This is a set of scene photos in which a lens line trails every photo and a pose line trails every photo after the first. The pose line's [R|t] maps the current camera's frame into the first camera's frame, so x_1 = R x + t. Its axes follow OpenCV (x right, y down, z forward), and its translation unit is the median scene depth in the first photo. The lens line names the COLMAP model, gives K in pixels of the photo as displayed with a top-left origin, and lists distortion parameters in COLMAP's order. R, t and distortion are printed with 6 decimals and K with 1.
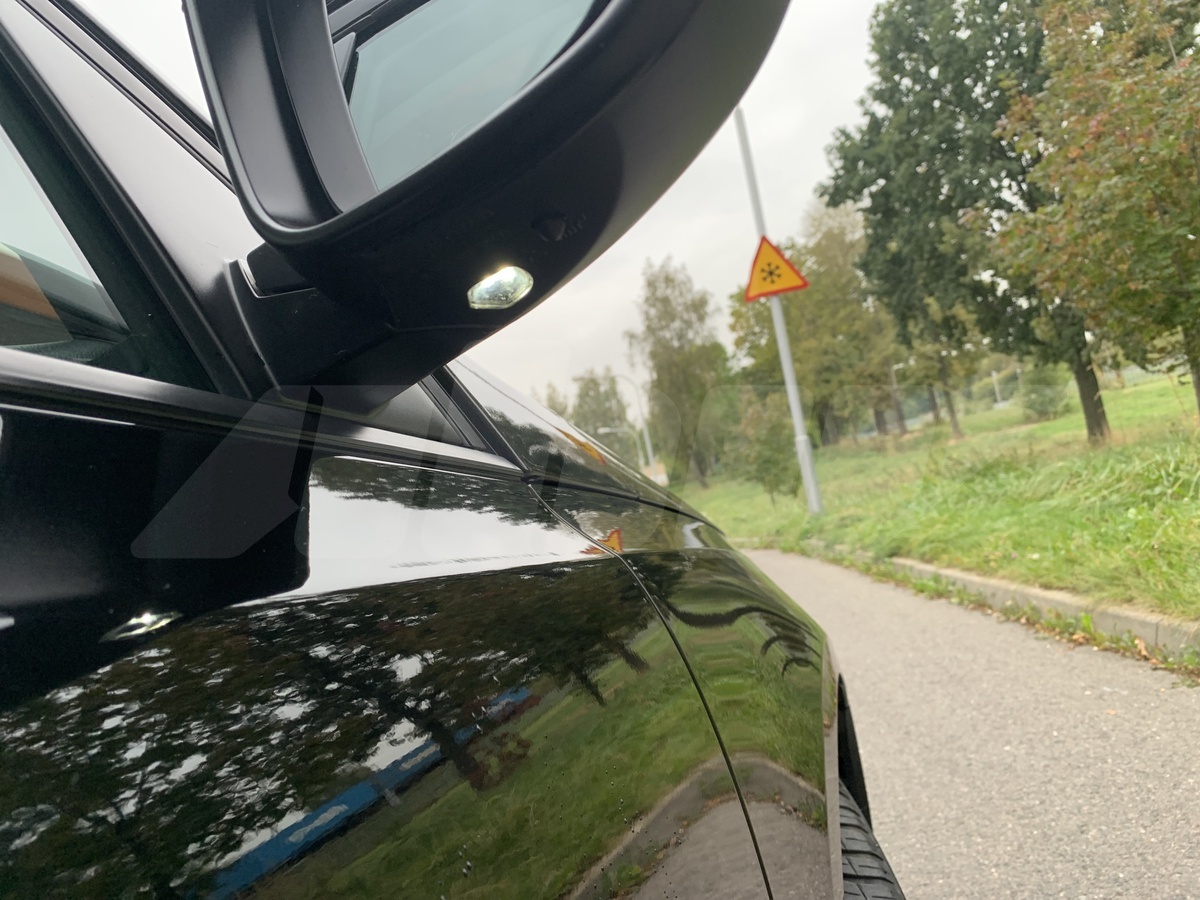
lens RADIAL K [[923.5, 0, 600.0], [0, 923.5, 450.0], [0, 0, 1]] dist [0.061331, -0.085806]
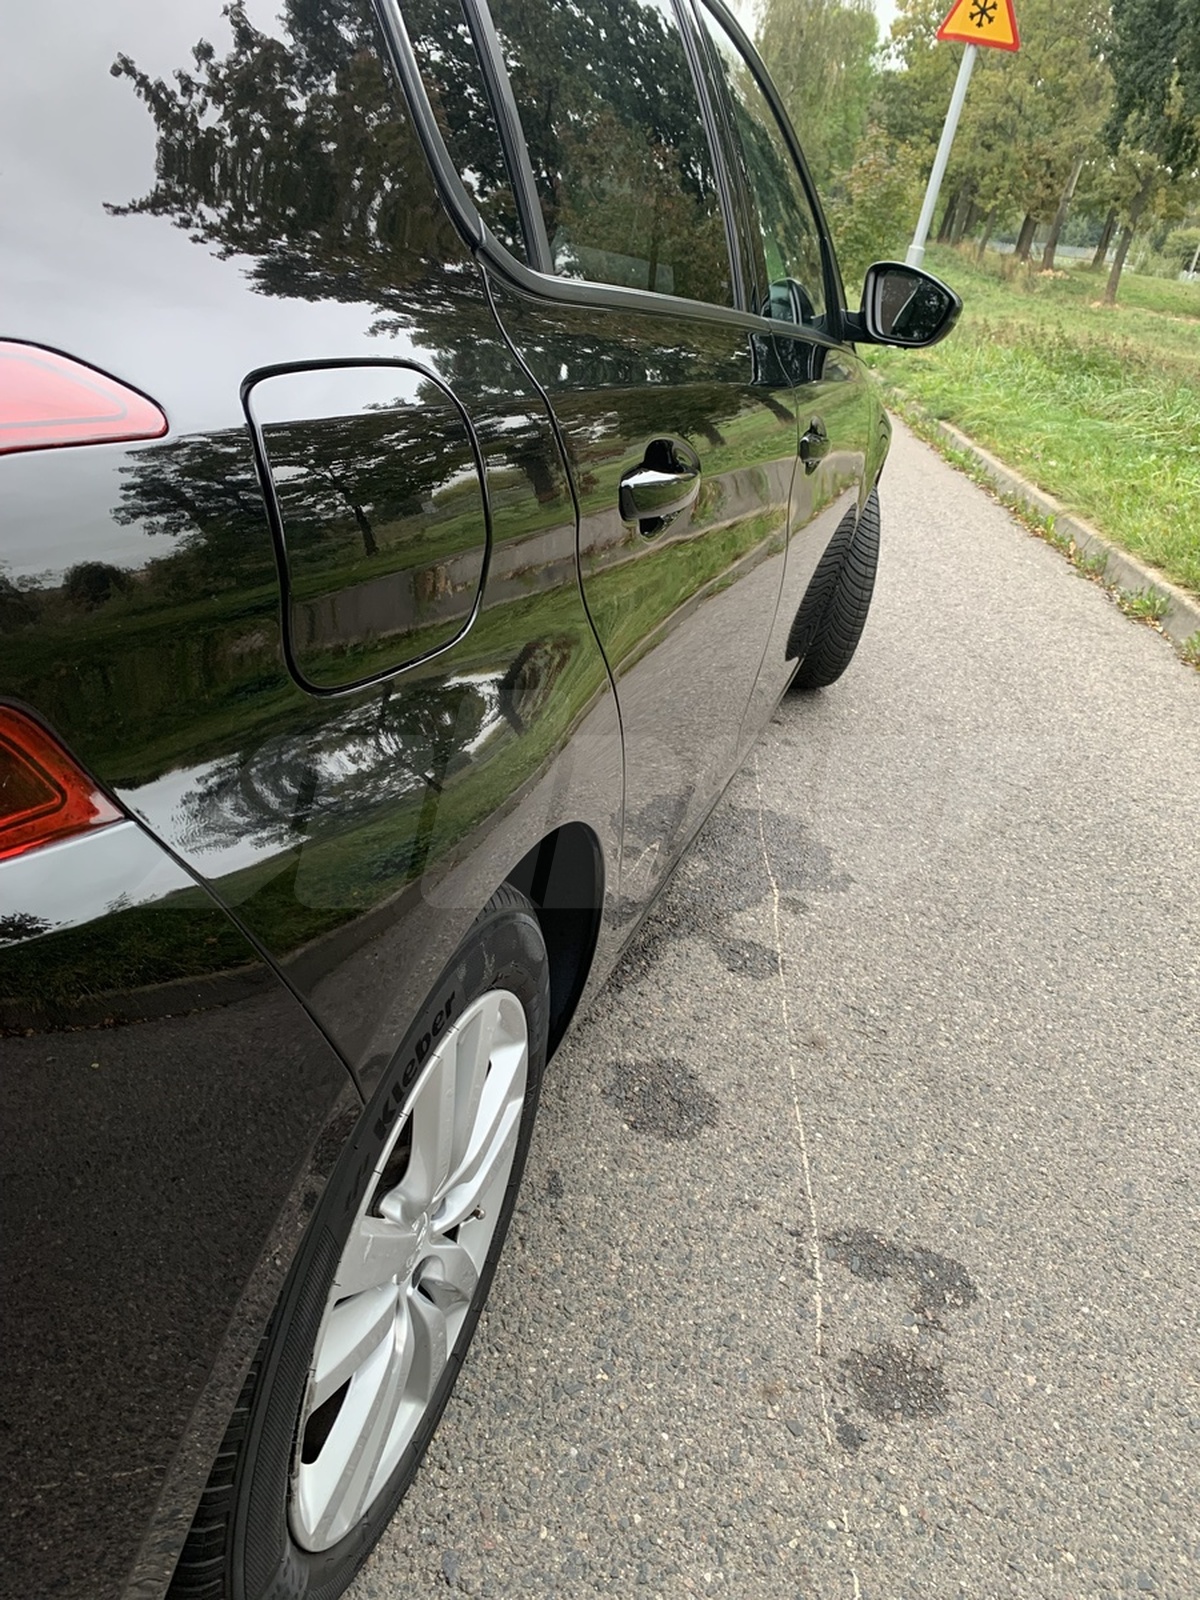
lens RADIAL K [[1231.4, 0, 600.0], [0, 1231.4, 800.0], [0, 0, 1]] dist [0.061331, -0.085806]
pose [[0.934286, 0.319942, 0.157309, -0.065562], [-0.355941, 0.811848, 0.462827, -0.024025], [0.020367, -0.488405, 0.872379, -0.224627]]
